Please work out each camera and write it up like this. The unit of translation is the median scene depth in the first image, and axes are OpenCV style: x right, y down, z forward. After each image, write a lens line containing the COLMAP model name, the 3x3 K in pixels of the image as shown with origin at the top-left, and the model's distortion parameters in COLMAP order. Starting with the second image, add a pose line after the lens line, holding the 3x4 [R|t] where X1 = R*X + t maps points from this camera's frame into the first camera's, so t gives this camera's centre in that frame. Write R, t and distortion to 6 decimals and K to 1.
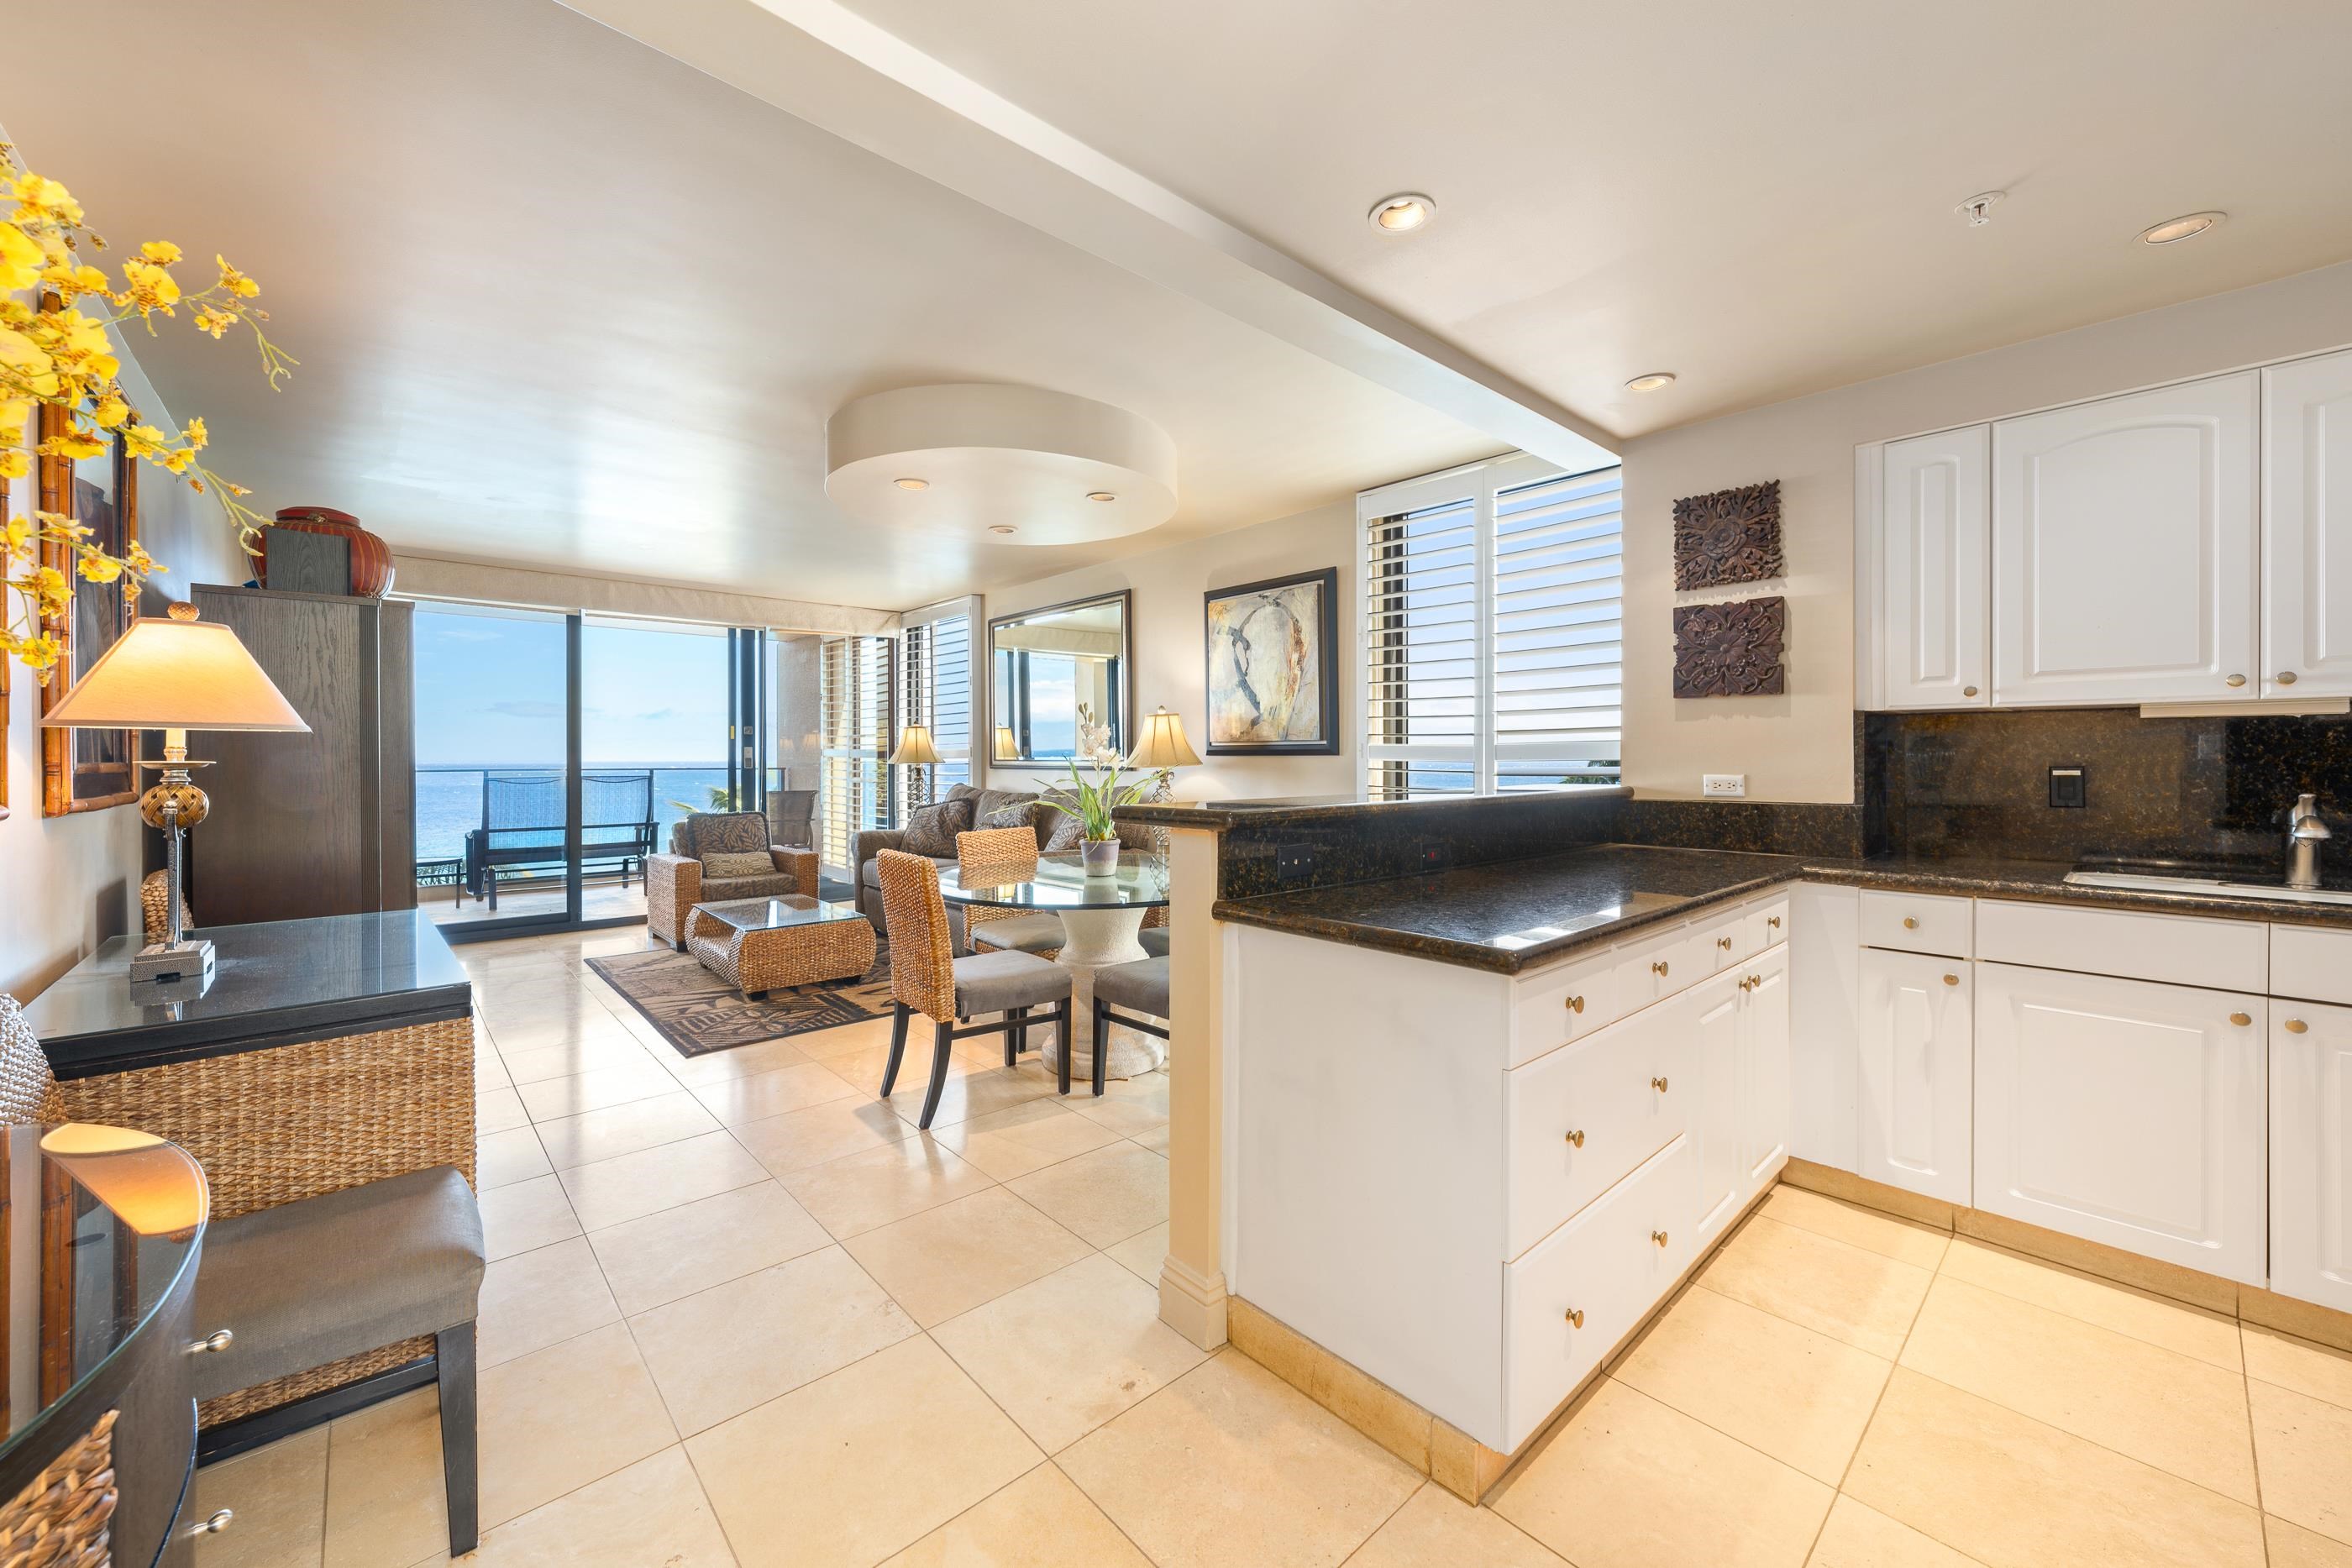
lens RADIAL K [[899.3, 0, 1176.4], [0, 899.3, 758.0], [0, 0, 1]] dist [-0.001072, -0.000121]
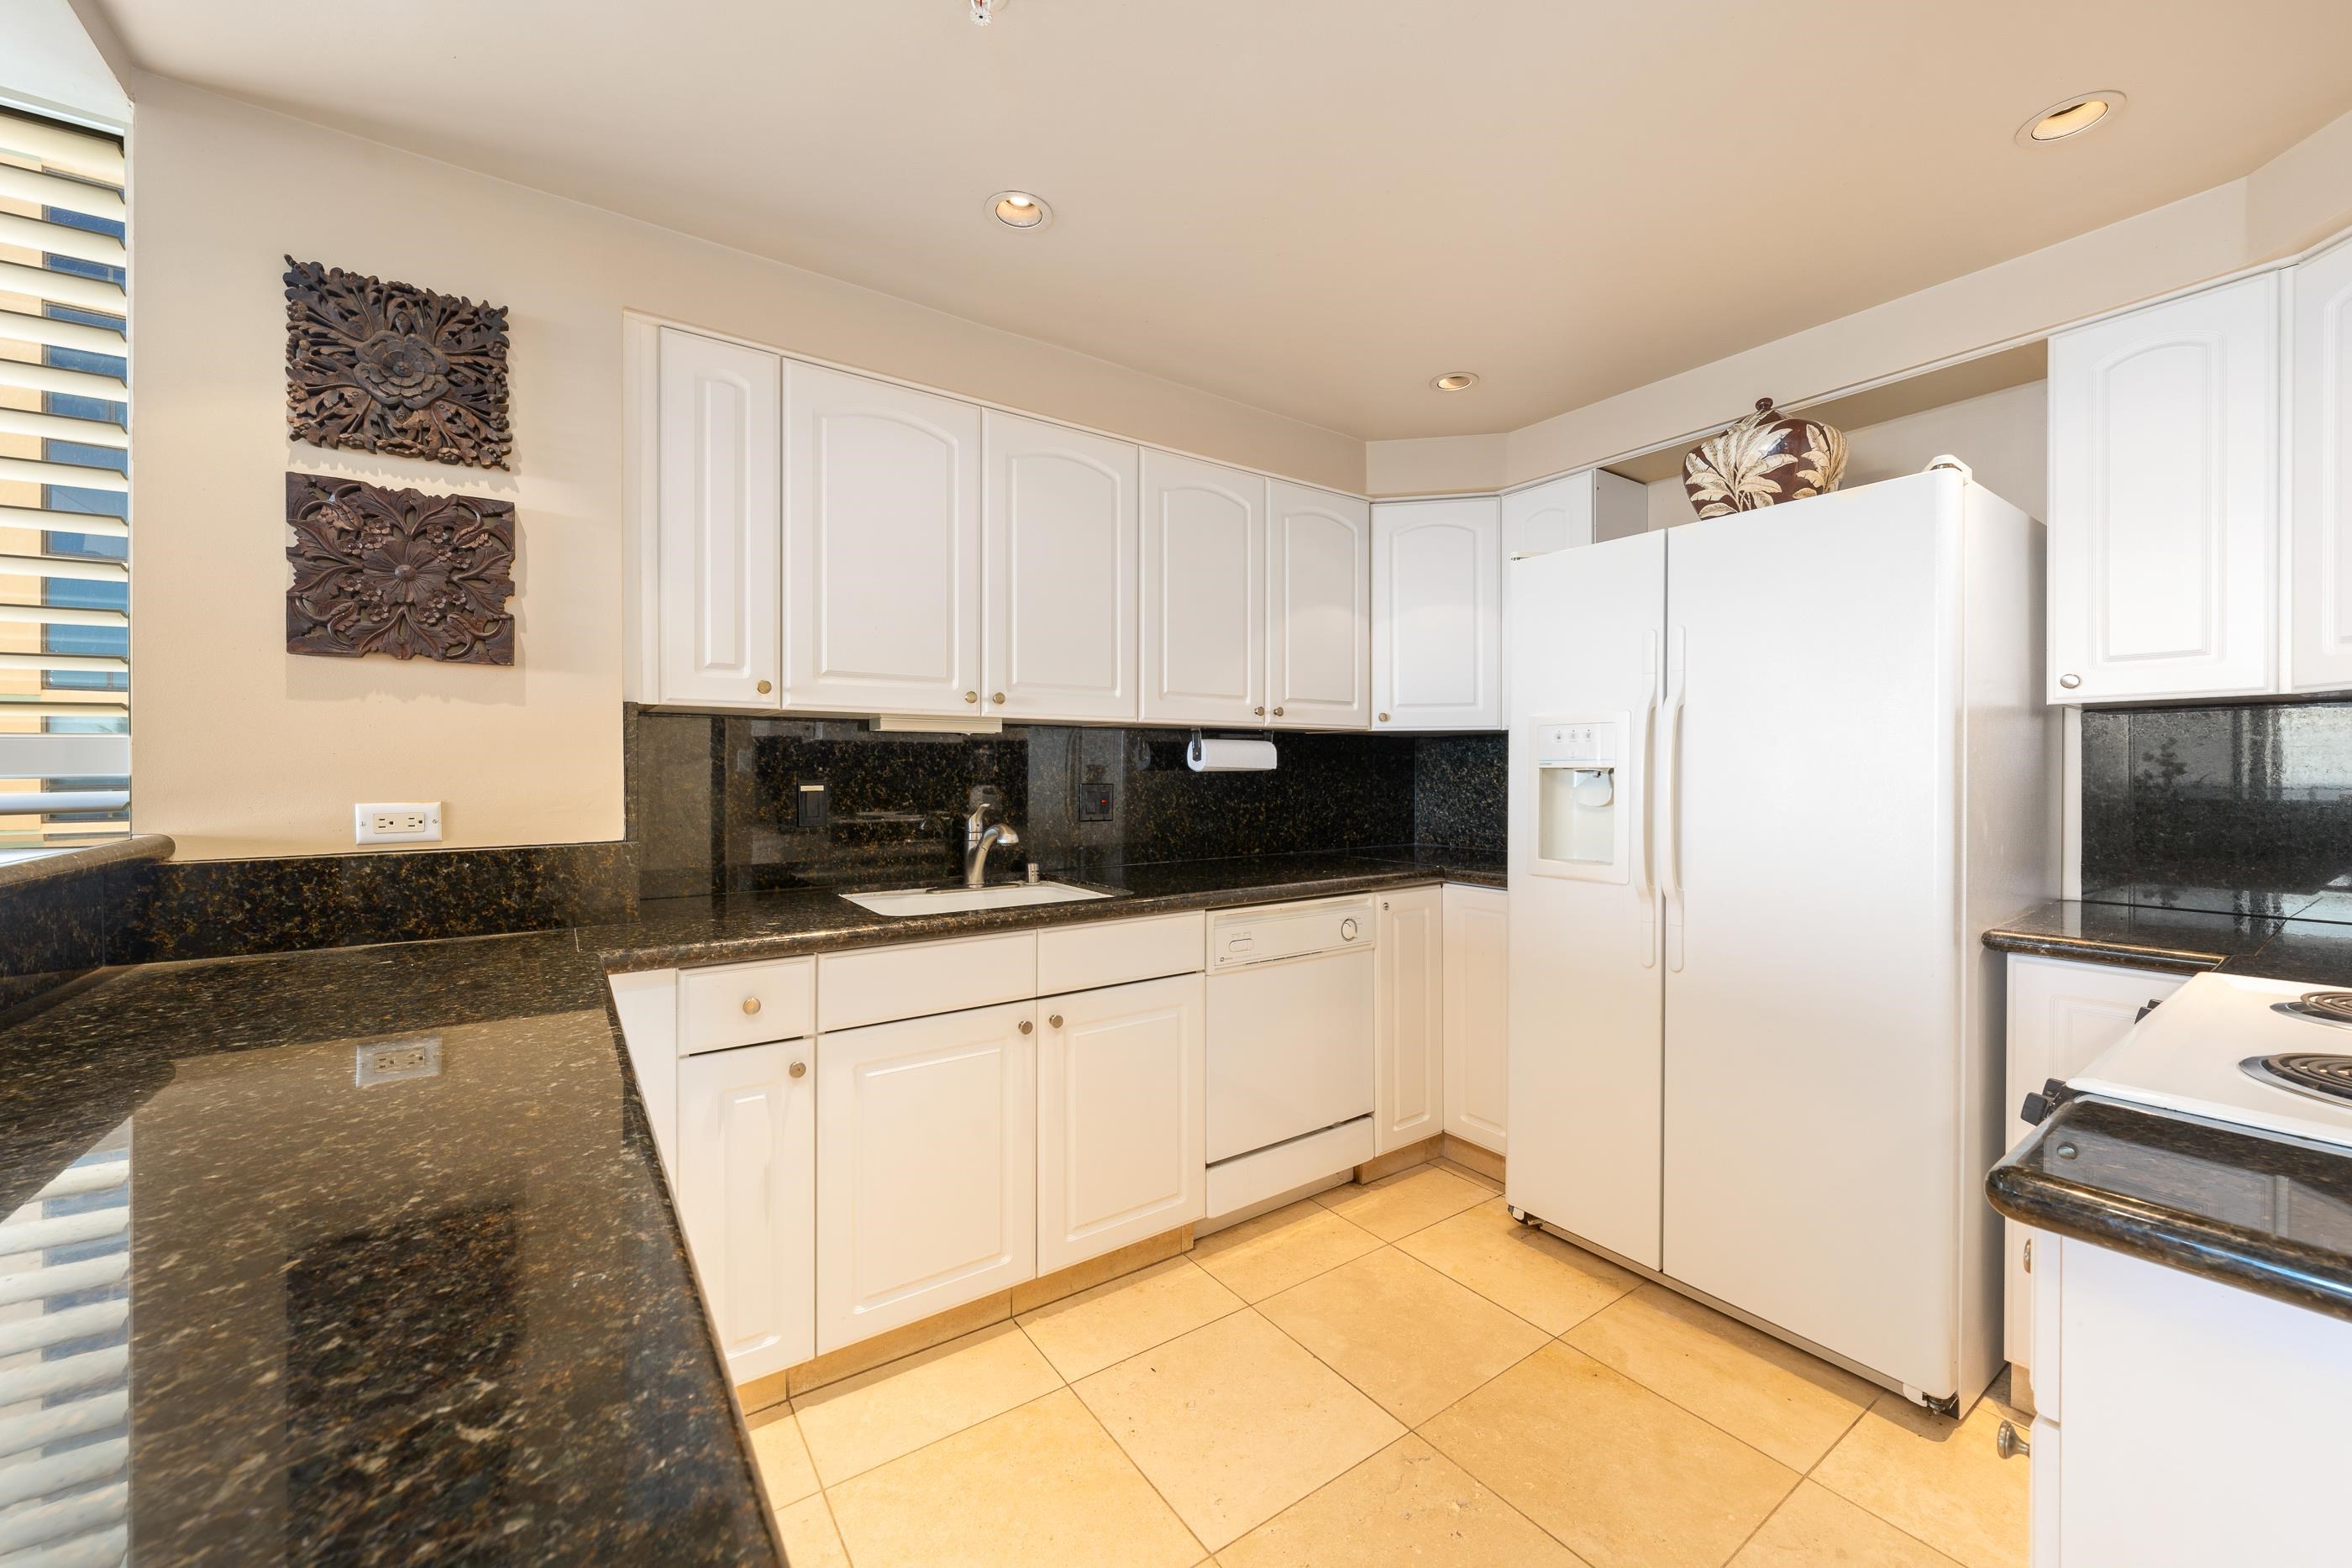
lens RADIAL K [[896.1, 0, 1169.2], [0, 896.1, 774.7], [0, 0, 1]] dist [-0.004166, -0.000249]
pose [[0.131243, -0.003951, 0.991342, 0.127162], [0.001010, 0.999992, 0.003851, -0.000284], [-0.991350, 0.000496, 0.131246, 0.450577]]
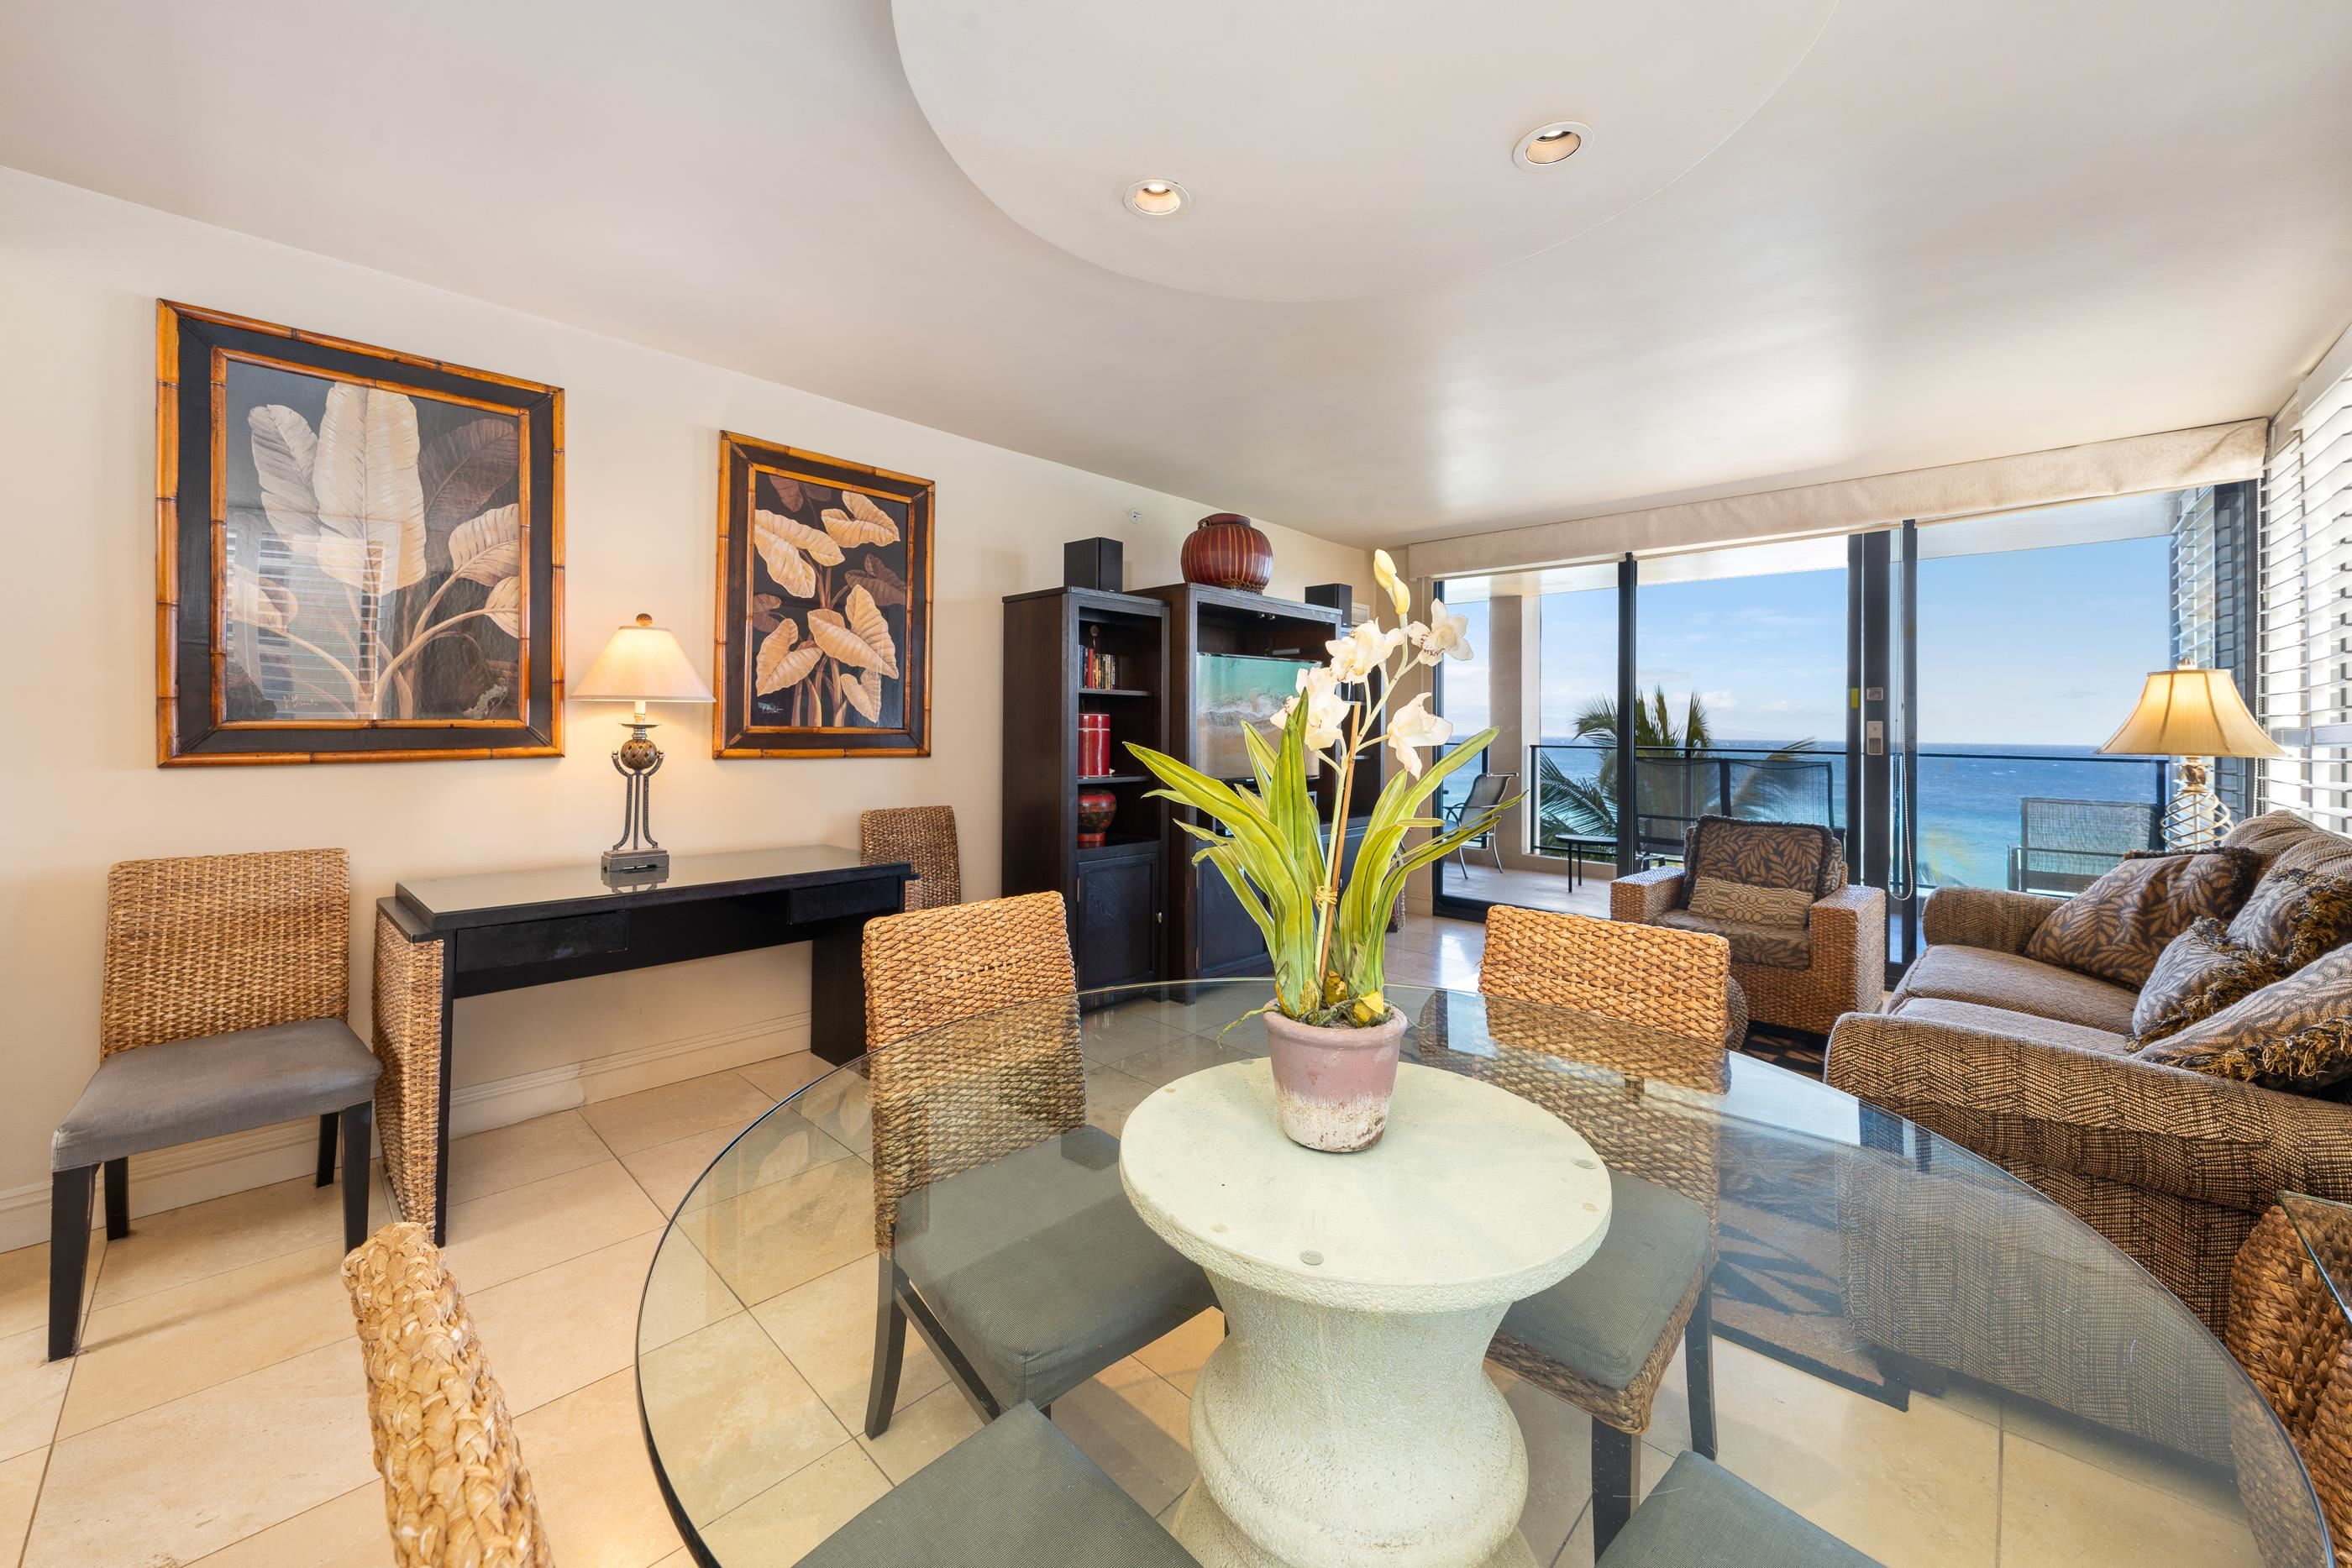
lens RADIAL K [[890.9, 0, 1175.2], [0, 890.9, 712.7], [0, 0, 1]] dist [-0.001293, 0.000582]
pose [[0.069092, -0.015741, -0.997486, 0.246253], [-0.015091, 0.999745, -0.016822, -0.000488], [0.997496, 0.016215, 0.068837, 1.124703]]
